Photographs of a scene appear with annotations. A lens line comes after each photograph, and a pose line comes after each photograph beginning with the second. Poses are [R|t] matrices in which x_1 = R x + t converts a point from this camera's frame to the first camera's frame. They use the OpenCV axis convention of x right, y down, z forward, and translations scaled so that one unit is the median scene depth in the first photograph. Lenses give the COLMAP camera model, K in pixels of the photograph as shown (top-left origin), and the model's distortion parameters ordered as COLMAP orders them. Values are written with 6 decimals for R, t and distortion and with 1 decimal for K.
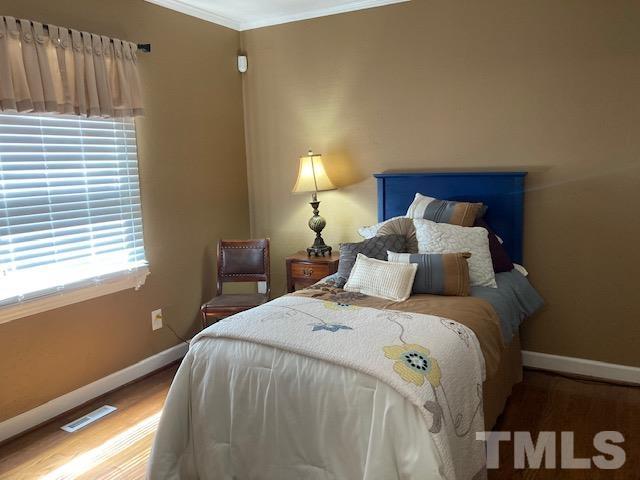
lens RADIAL K [[527.3, 0, 323.7], [0, 527.3, 240.0], [0, 0, 1]] dist [0.002692, 0.007757]
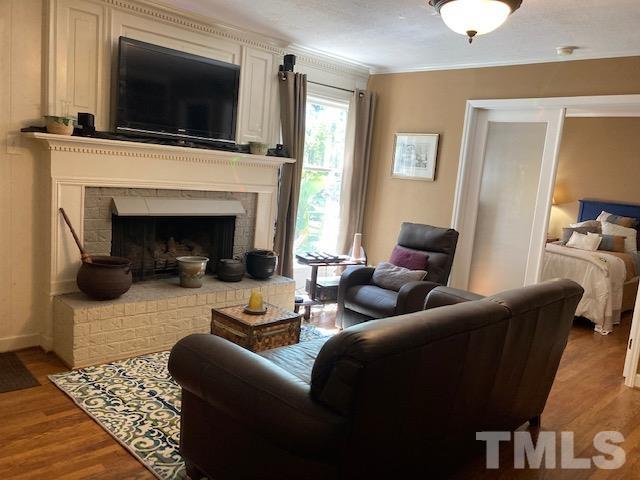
lens RADIAL K [[527.3, 0, 317.9], [0, 527.3, 242.8], [0, 0, 1]] dist [0.002692, 0.007757]
pose [[0.954878, 0.146389, -0.258416, -0.402722], [-0.150446, 0.988610, 0.004118, 0.233223], [0.256075, 0.034946, 0.966025, -1.543867]]
